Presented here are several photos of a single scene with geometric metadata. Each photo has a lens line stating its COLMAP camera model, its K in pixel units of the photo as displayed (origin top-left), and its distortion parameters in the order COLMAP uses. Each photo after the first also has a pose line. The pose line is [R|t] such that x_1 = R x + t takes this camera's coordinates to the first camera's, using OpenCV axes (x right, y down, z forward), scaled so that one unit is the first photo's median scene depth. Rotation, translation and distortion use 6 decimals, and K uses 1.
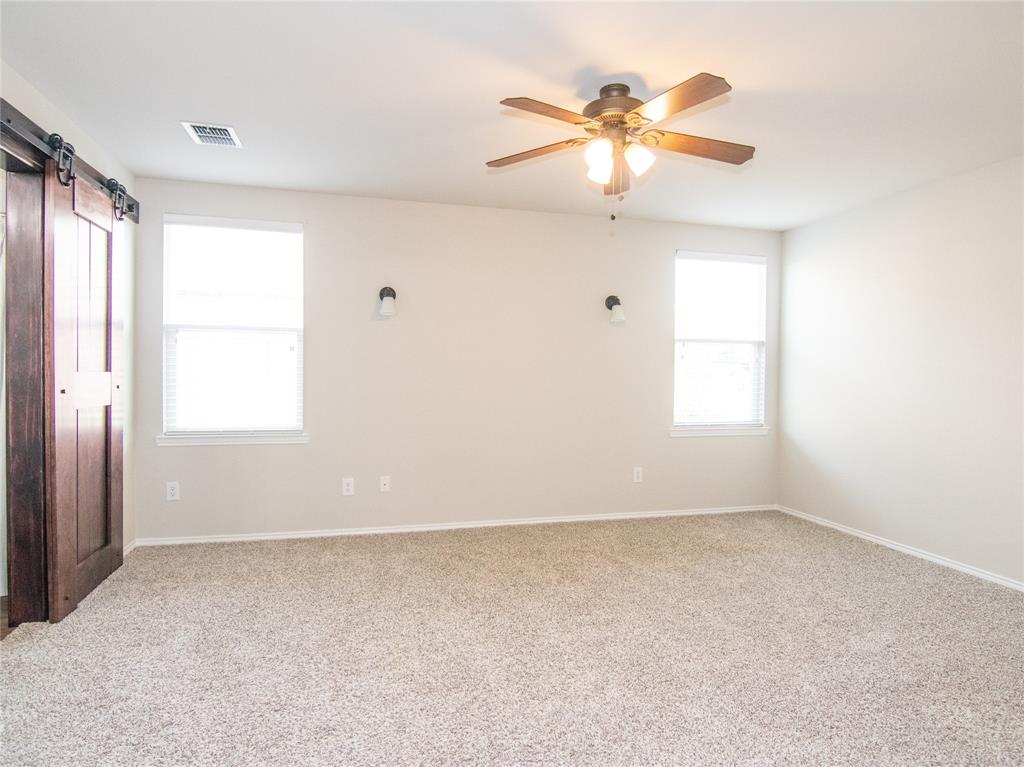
lens RADIAL K [[589.1, 0, 507.0], [0, 589.1, 382.5], [0, 0, 1]] dist [-0.001330, -0.000589]
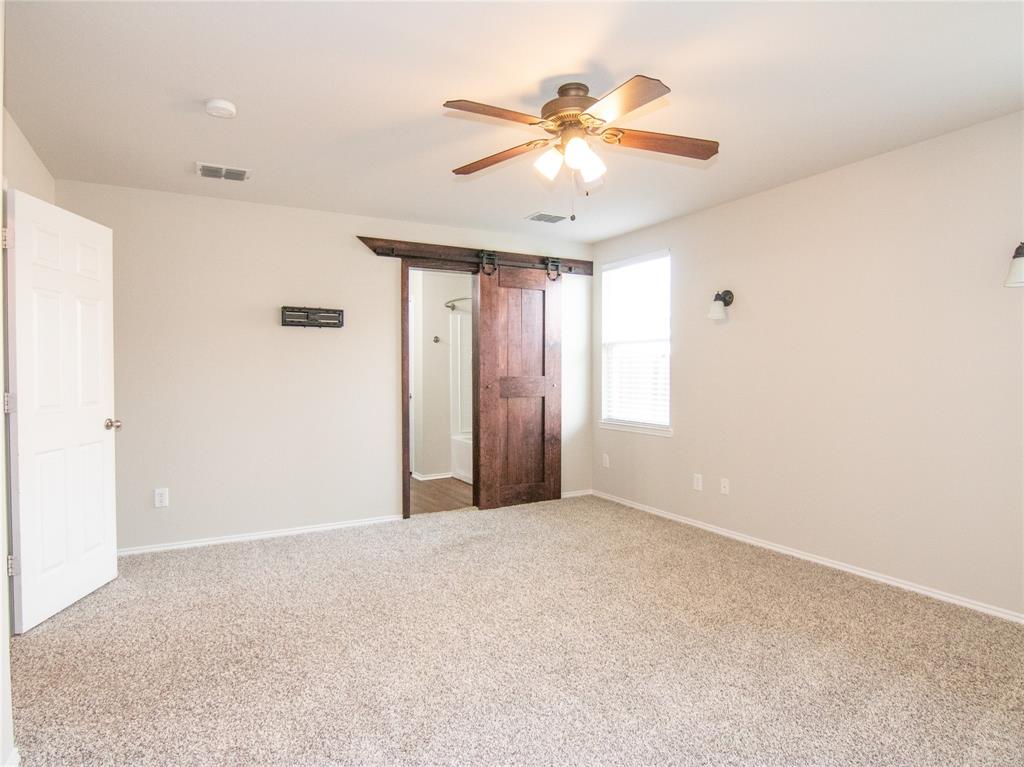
lens RADIAL K [[589.1, 0, 507.0], [0, 589.1, 382.5], [0, 0, 1]] dist [-0.001330, -0.000589]
pose [[0.238102, 0.005450, -0.971225, 0.742566], [-0.015052, 0.999885, 0.001921, -0.001231], [0.971123, 0.014161, 0.238157, 0.437794]]
